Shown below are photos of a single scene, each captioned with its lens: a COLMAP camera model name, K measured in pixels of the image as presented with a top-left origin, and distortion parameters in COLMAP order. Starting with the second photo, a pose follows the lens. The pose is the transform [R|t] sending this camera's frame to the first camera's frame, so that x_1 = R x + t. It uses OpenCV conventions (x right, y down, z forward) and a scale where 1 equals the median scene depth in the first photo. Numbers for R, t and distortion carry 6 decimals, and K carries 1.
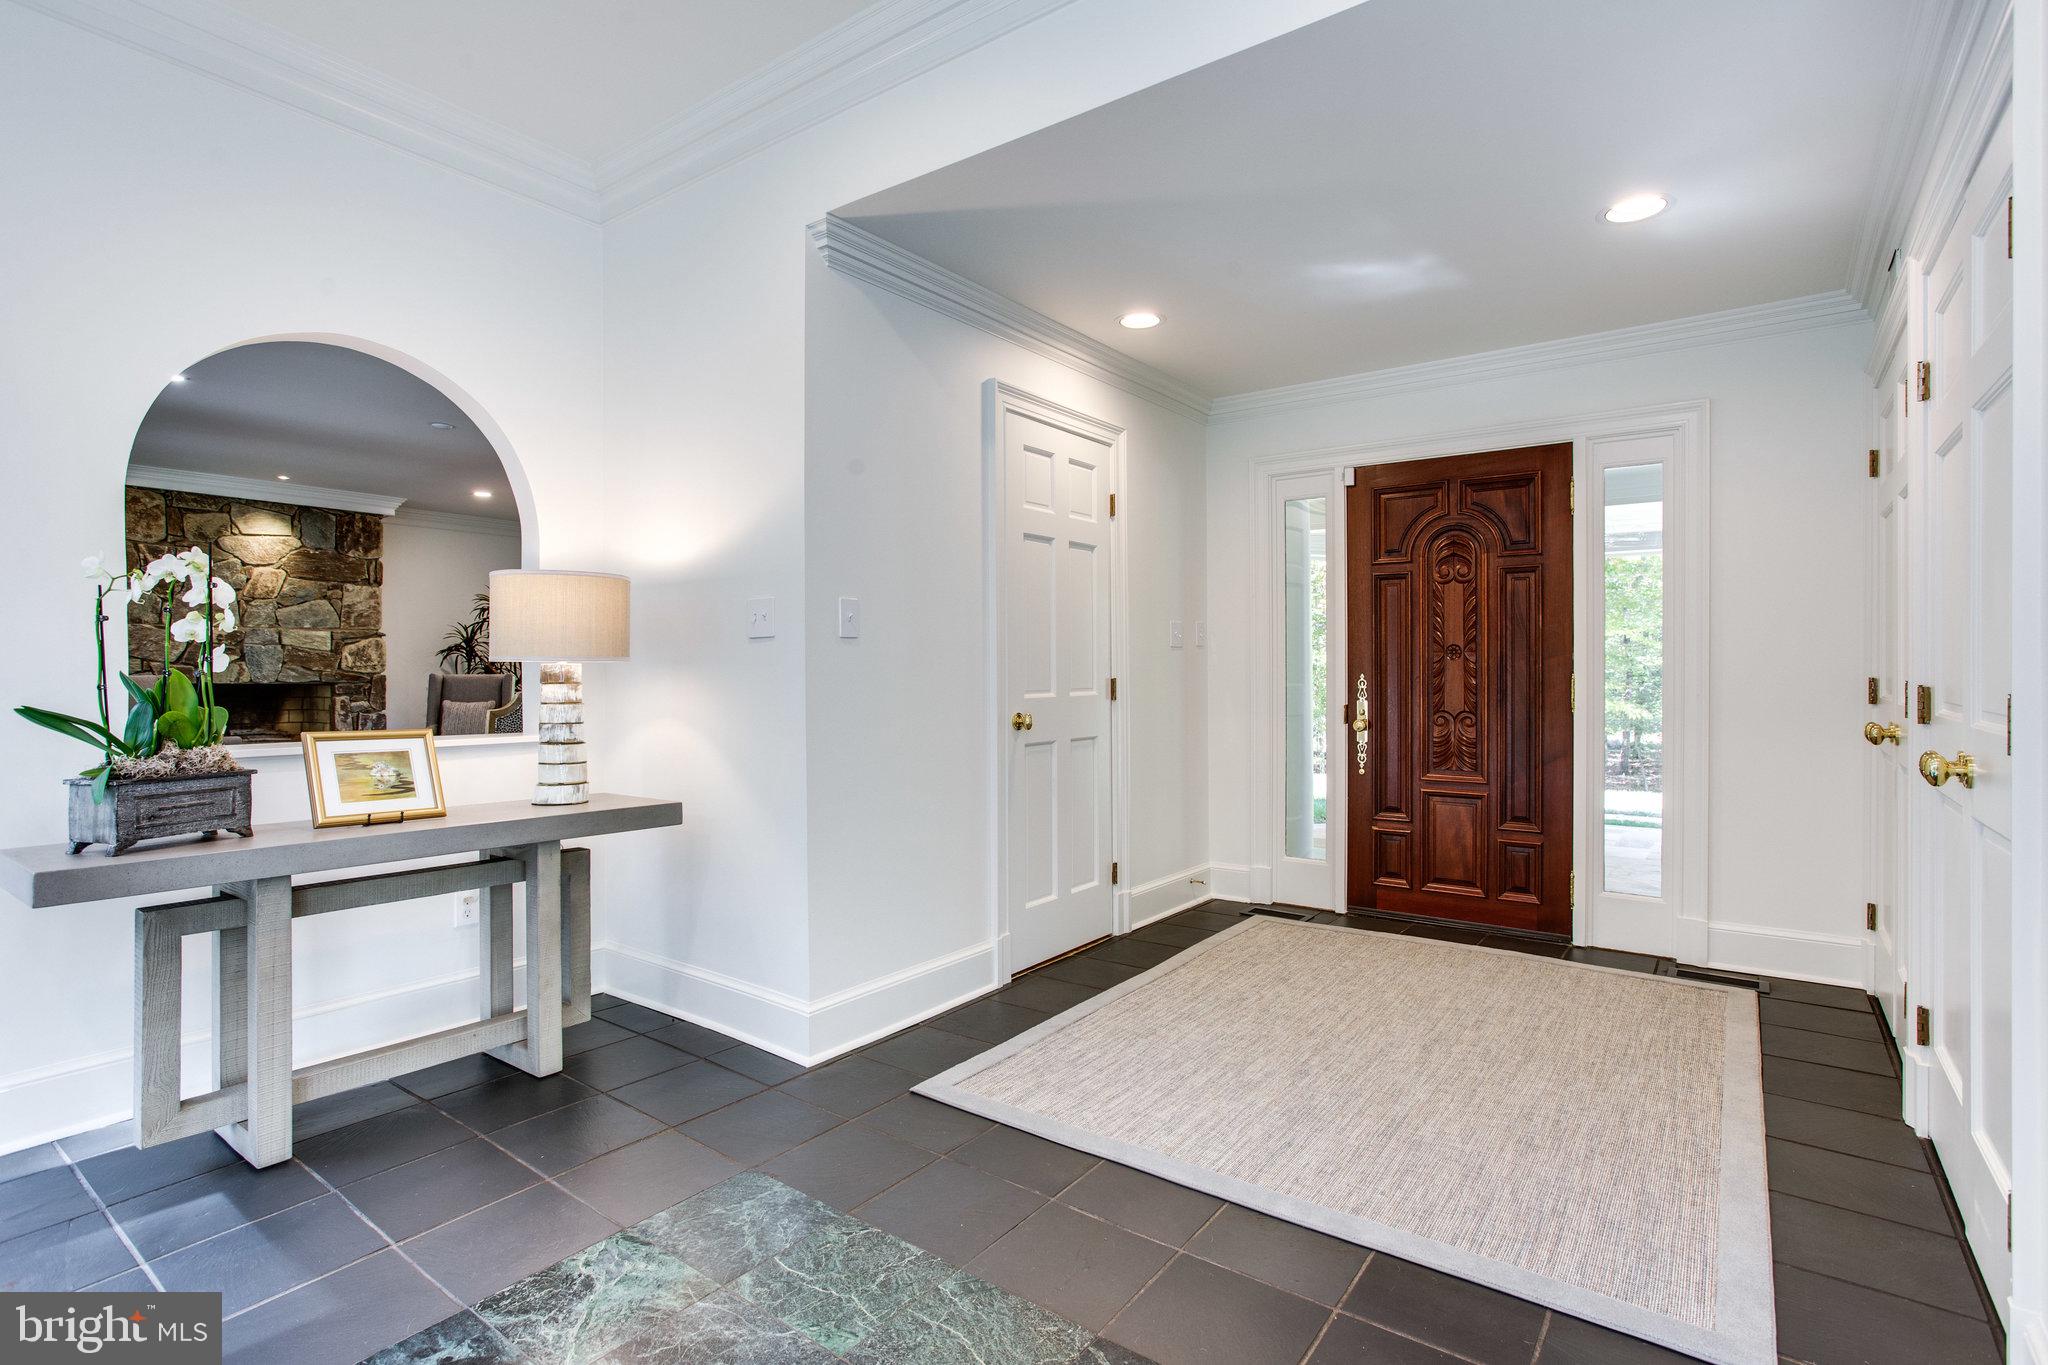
lens RADIAL K [[1010.9, 0, 1051.2], [0, 1010.9, 670.7], [0, 0, 1]] dist [-0.040996, 0.022435]
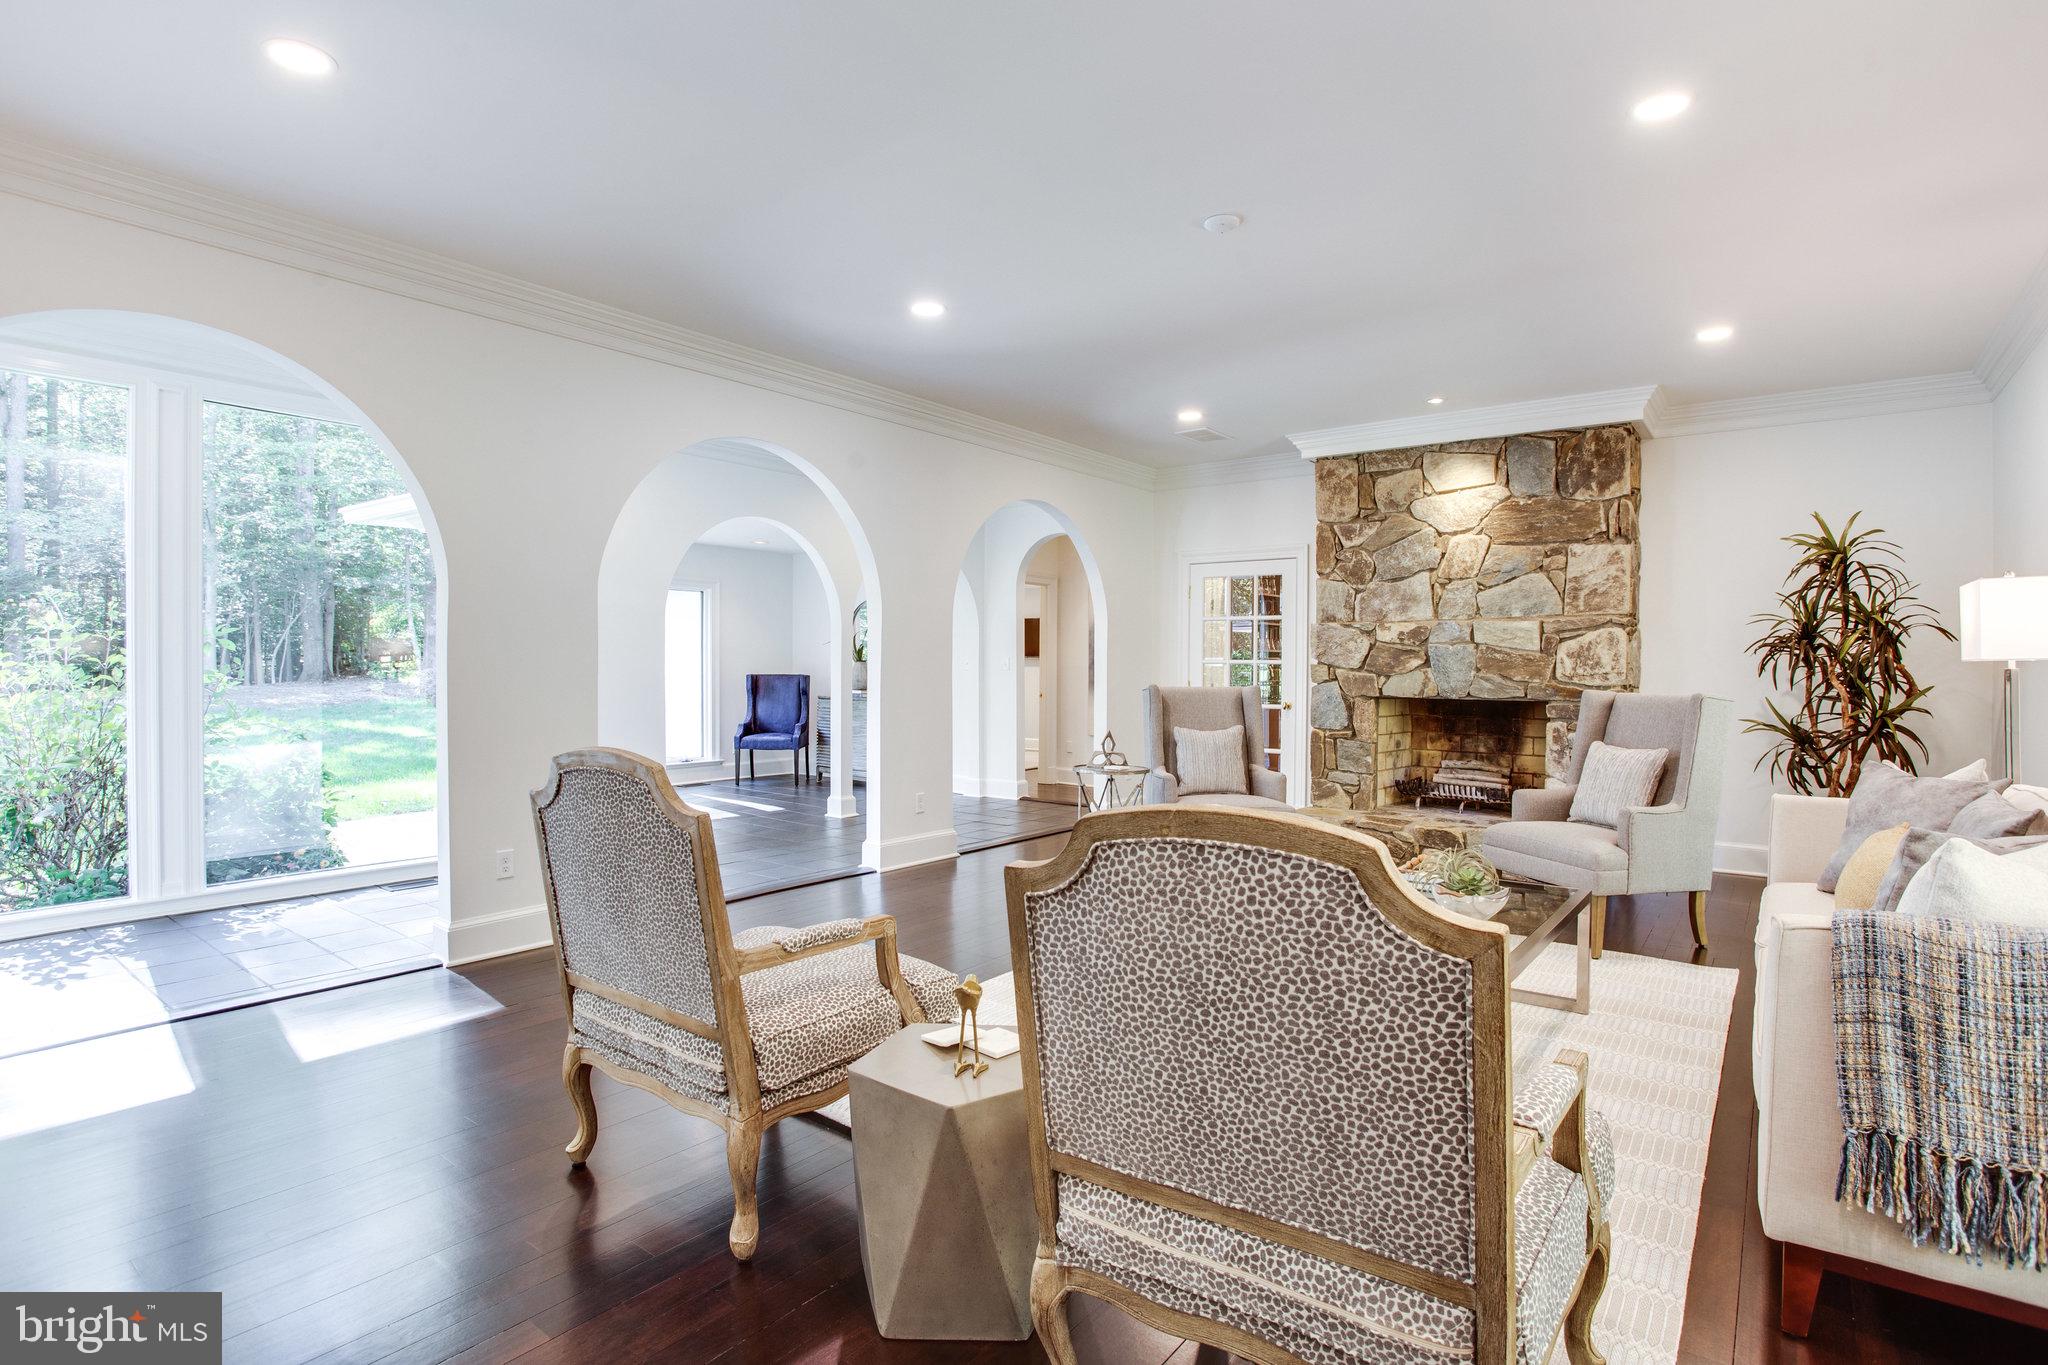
lens RADIAL K [[1020.9, 0, 1024.0], [0, 1020.9, 682.5], [0, 0, 1]] dist [-0.048873, 0.029296]
pose [[-0.030991, 0.018967, -0.999340, -0.063486], [-0.000896, 0.999819, 0.019004, -0.012937], [0.999519, 0.001485, -0.030969, 0.756531]]
